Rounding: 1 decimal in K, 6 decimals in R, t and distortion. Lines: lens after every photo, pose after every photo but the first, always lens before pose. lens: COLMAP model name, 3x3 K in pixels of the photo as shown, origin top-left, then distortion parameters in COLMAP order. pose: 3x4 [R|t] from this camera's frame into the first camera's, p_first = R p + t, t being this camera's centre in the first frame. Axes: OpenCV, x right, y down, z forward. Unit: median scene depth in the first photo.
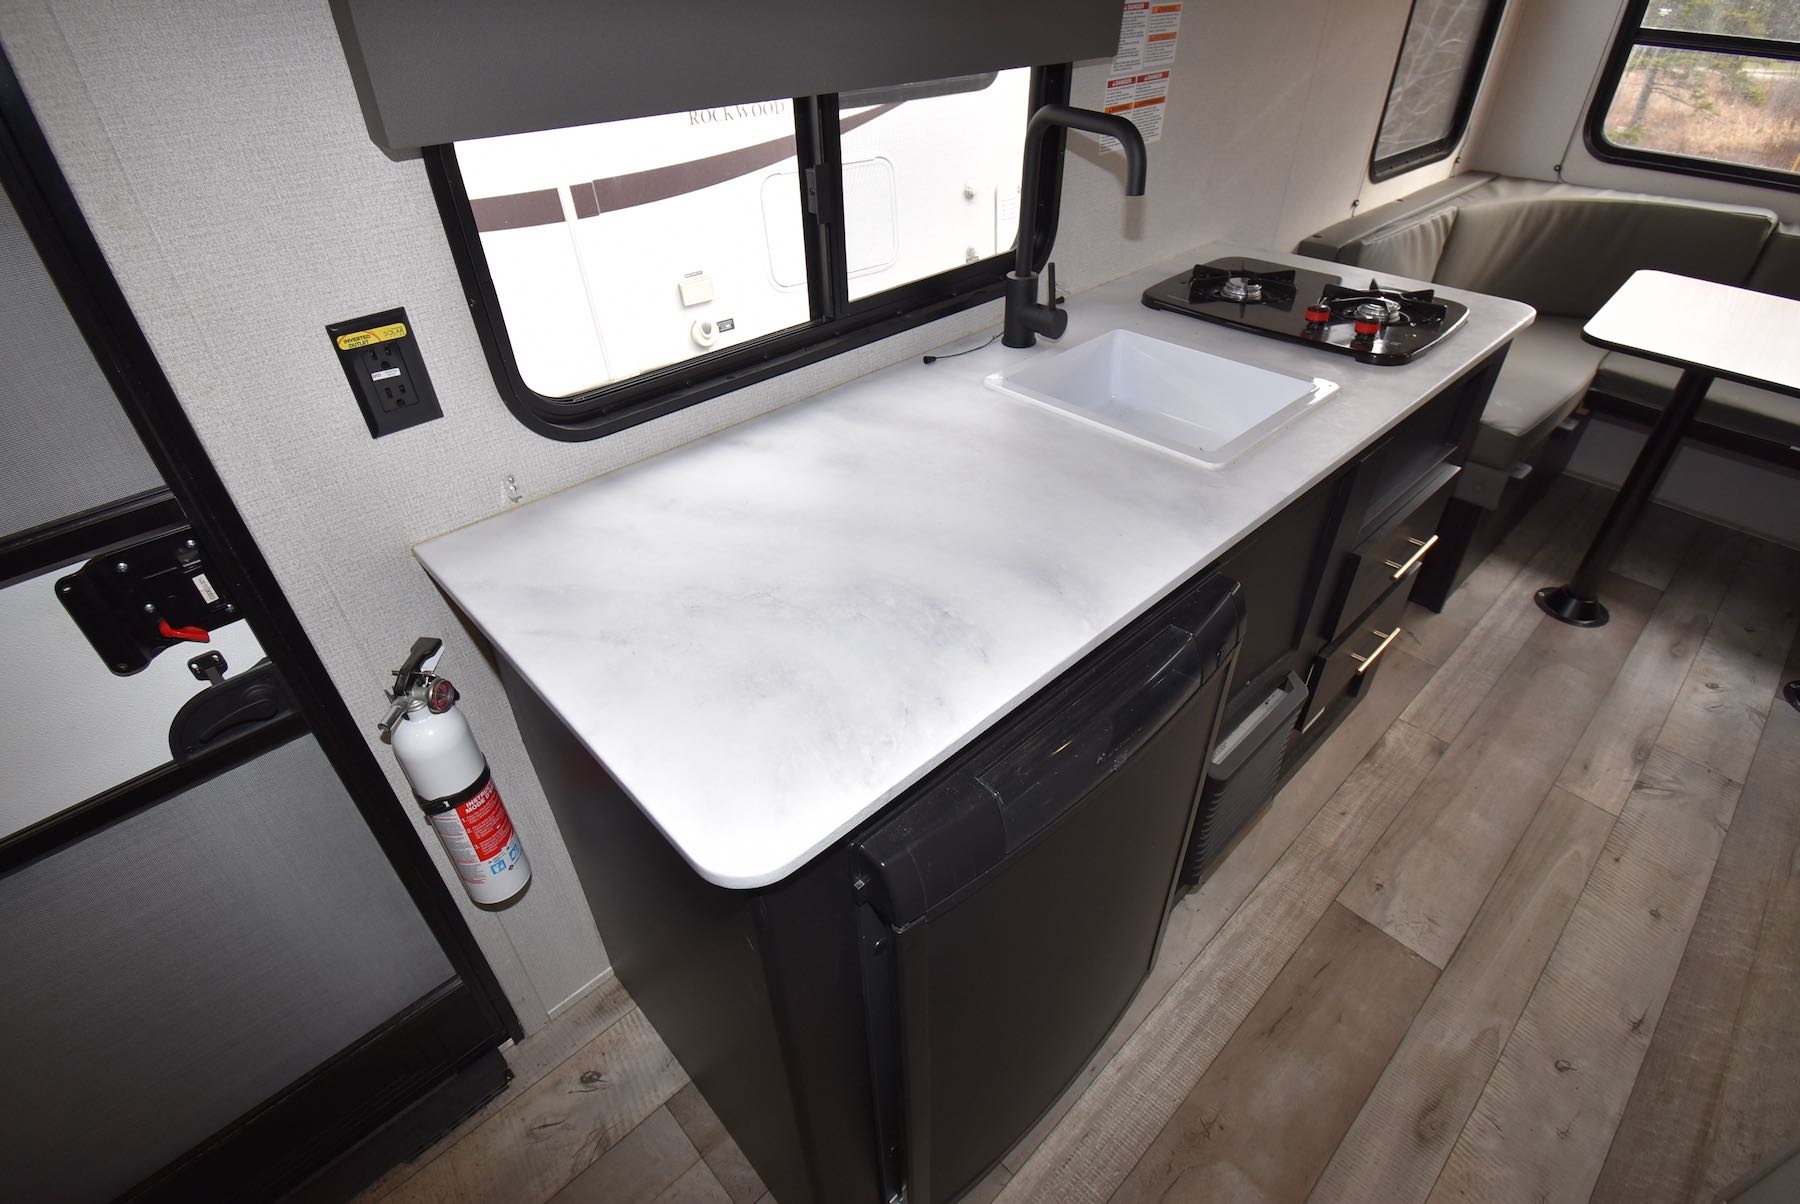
lens RADIAL K [[872.1, 0, 903.7], [0, 872.1, 596.2], [0, 0, 1]] dist [0.008603, -0.019560]
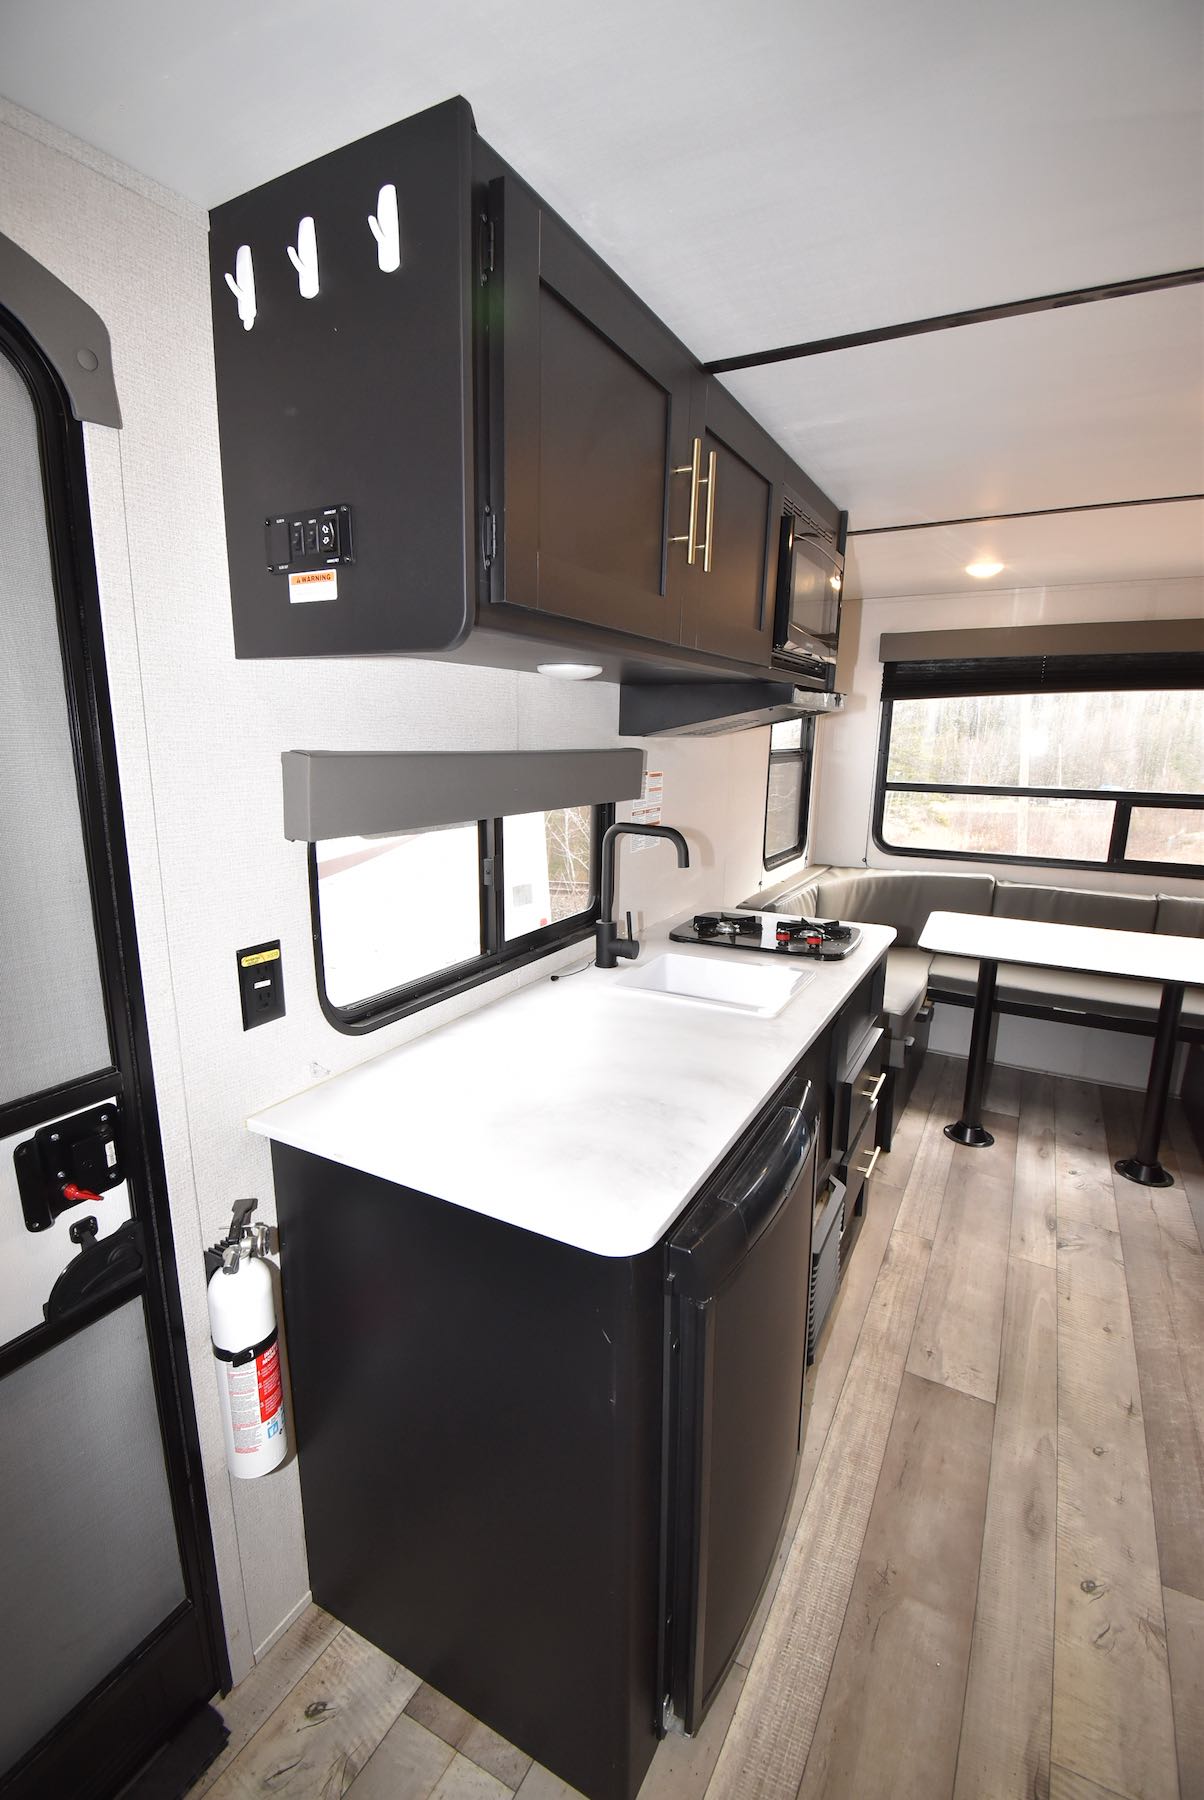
lens RADIAL K [[794.7, 0, 596.5], [0, 794.7, 901.7], [0, 0, 1]] dist [0.006683, -0.018122]
pose [[0.954061, -0.043016, 0.296507, -0.264722], [0.165194, 0.901147, -0.400806, 0.138250], [-0.249955, 0.431375, 0.866855, -0.189834]]
